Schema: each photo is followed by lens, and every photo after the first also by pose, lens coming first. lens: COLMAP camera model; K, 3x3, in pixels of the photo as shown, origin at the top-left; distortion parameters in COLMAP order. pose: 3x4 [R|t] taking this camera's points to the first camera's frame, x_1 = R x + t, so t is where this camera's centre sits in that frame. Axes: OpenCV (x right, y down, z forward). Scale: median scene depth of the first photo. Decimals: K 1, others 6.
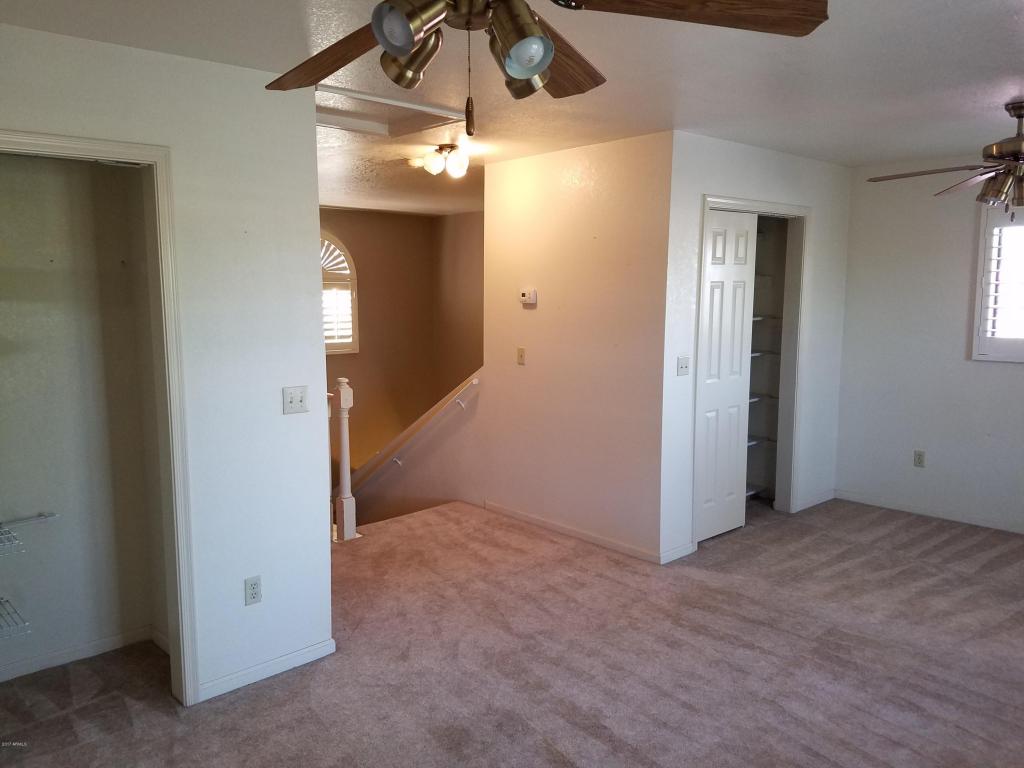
lens RADIAL K [[788.5, 0, 488.8], [0, 788.5, 405.6], [0, 0, 1]] dist [0.202819, -0.346598]
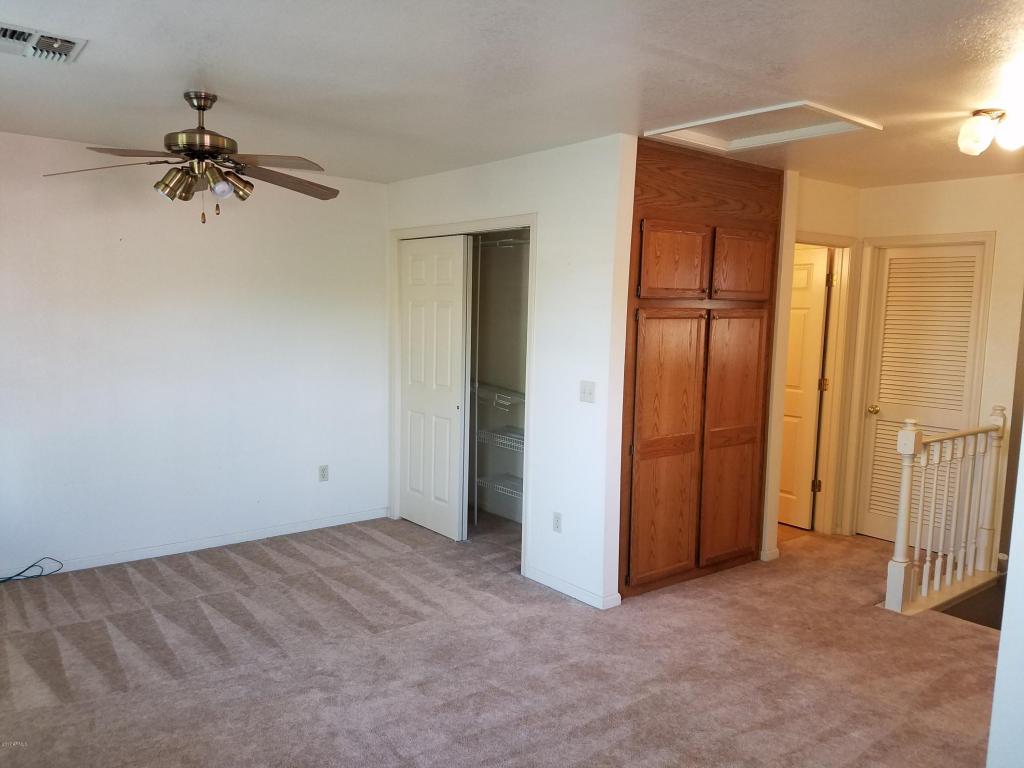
lens RADIAL K [[788.5, 0, 488.8], [0, 788.5, 405.6], [0, 0, 1]] dist [0.202819, -0.346598]
pose [[-0.083406, 0.126645, -0.988435, 1.014853], [-0.171557, 0.975257, 0.139433, -0.131450], [0.981637, 0.181203, -0.059615, 0.913441]]
